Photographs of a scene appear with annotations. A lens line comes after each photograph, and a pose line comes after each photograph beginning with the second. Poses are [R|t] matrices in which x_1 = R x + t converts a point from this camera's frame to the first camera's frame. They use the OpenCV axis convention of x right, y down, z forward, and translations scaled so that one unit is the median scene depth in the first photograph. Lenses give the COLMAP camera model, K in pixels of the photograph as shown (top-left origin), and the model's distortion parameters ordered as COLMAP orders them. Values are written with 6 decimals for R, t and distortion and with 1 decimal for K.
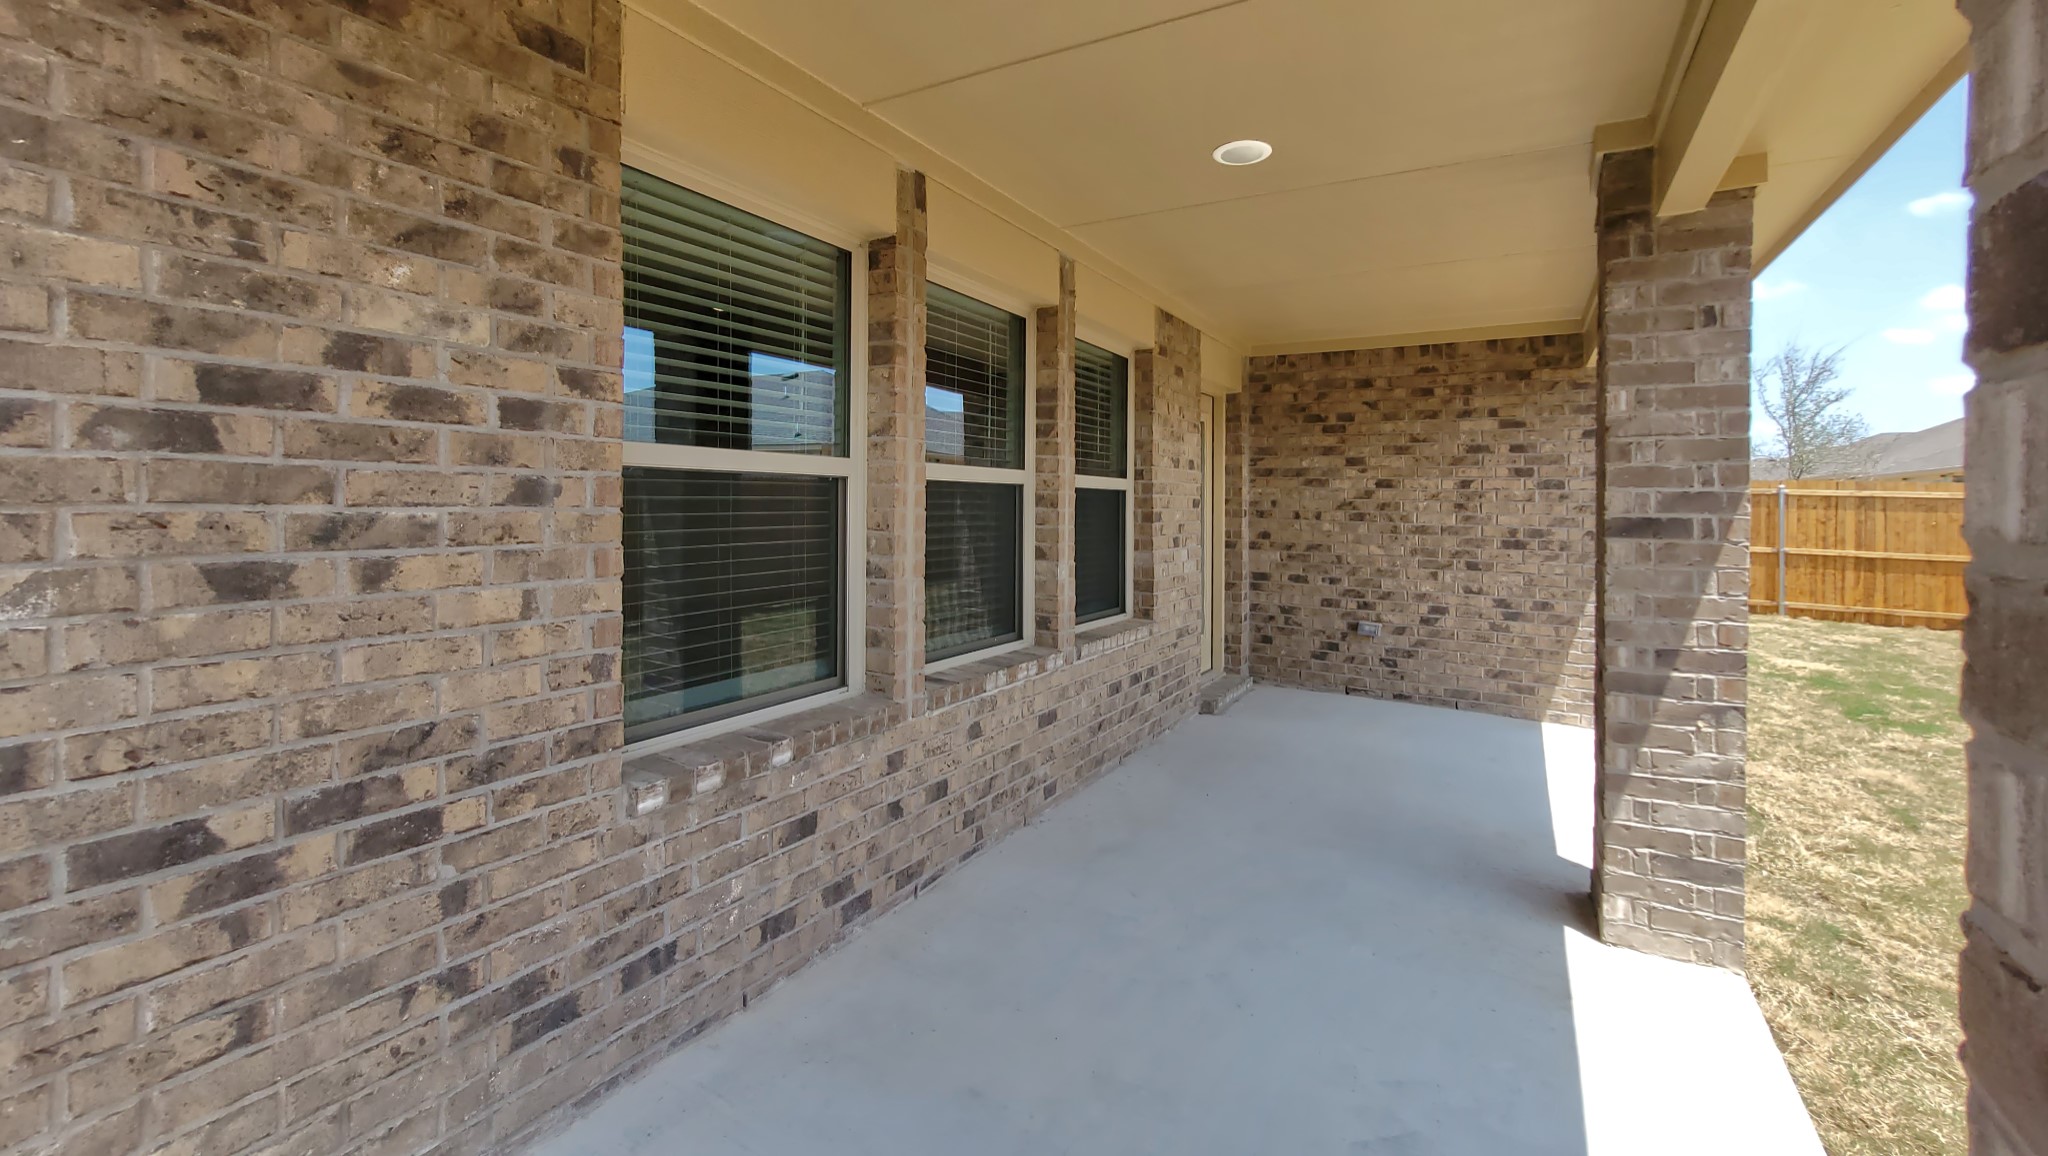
lens RADIAL K [[833.0, 0, 1090.3], [0, 833.0, 516.1], [0, 0, 1]] dist [0.002977, -0.001046]
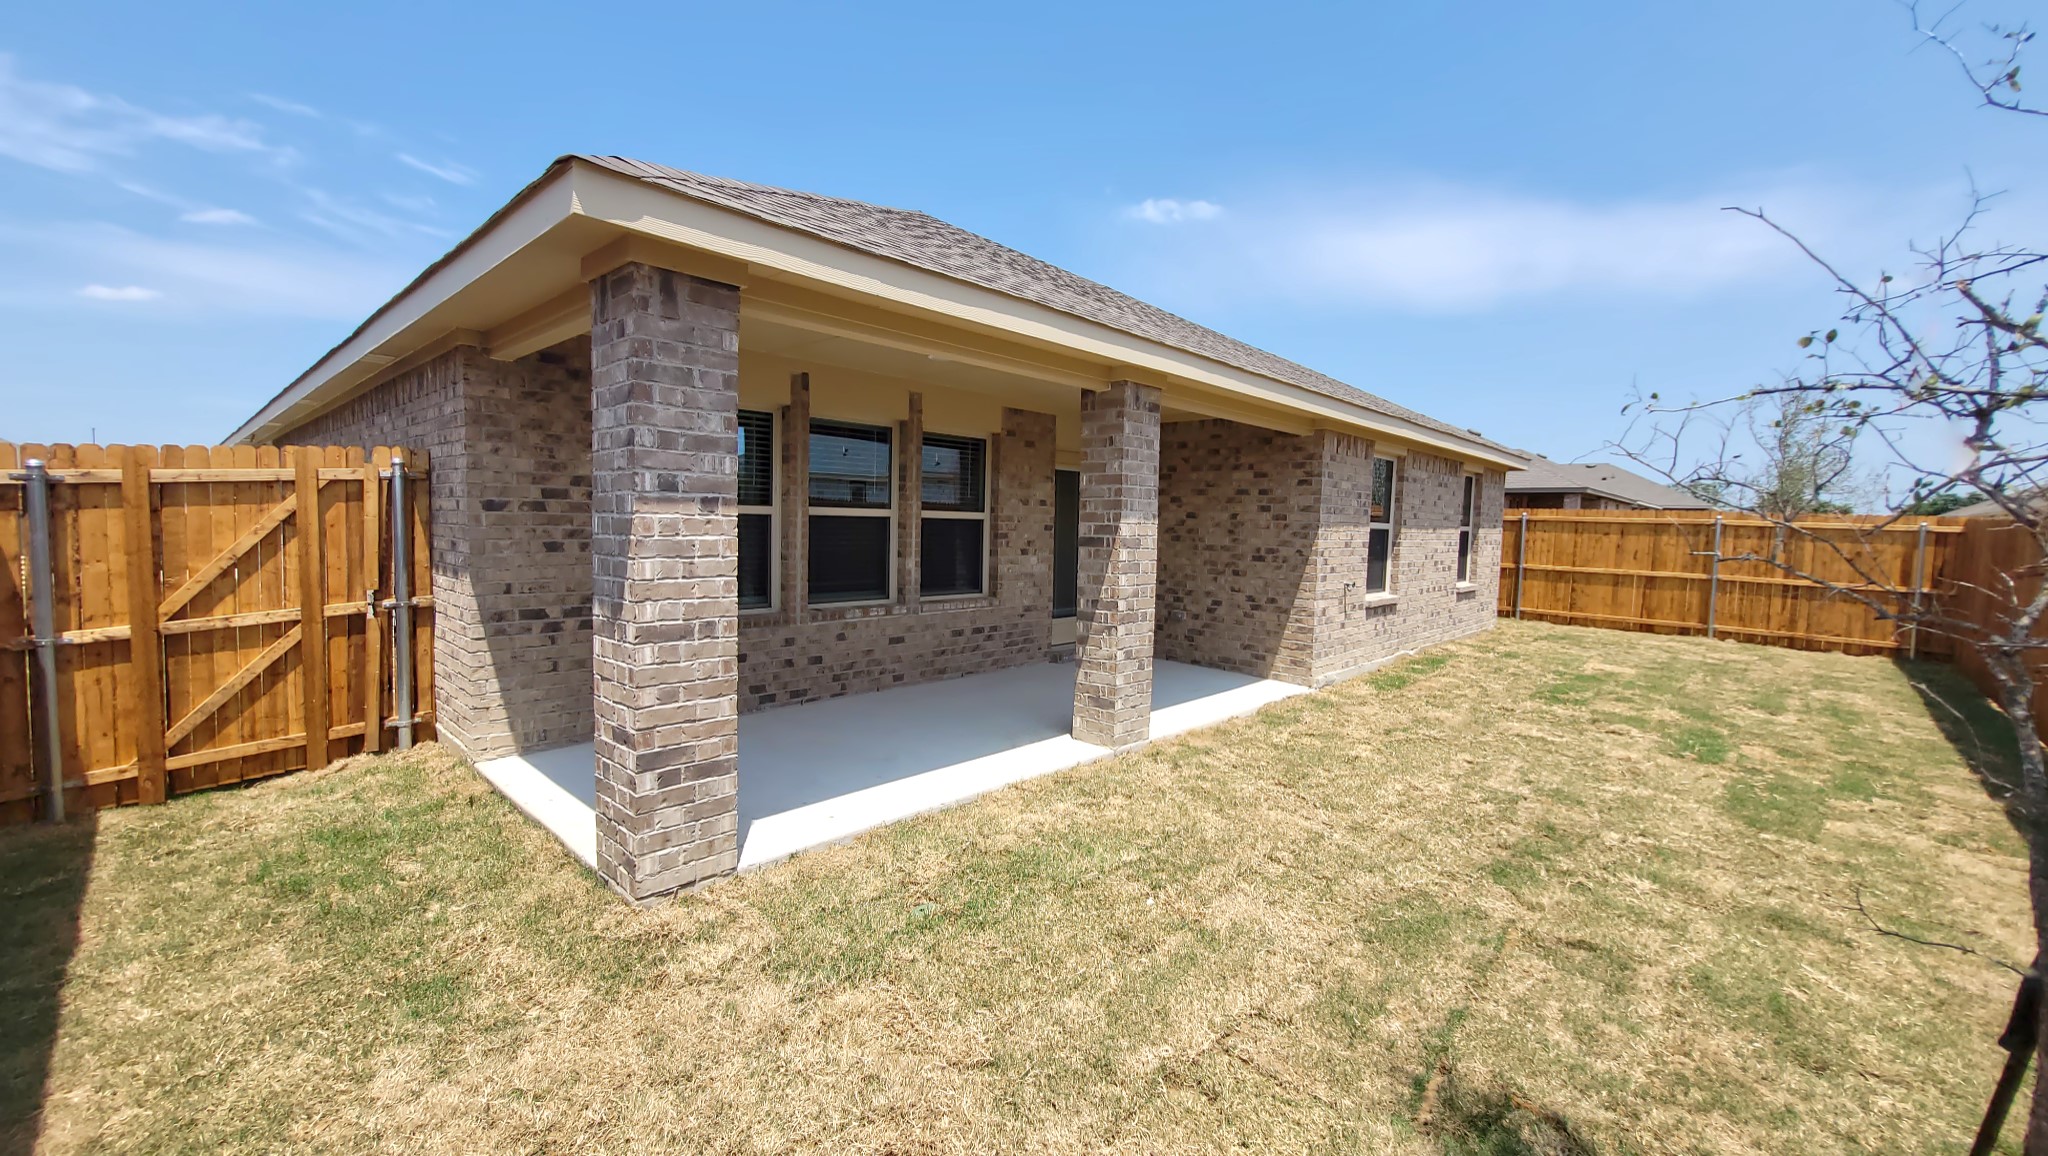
lens RADIAL K [[833.0, 0, 1029.9], [0, 833.0, 578.9], [0, 0, 1]] dist [0.002977, -0.001046]
pose [[0.957645, 0.027736, -0.286613, 0.595025], [-0.013581, 0.998593, 0.051258, 0.000904], [0.287631, -0.045195, 0.956674, -0.553769]]
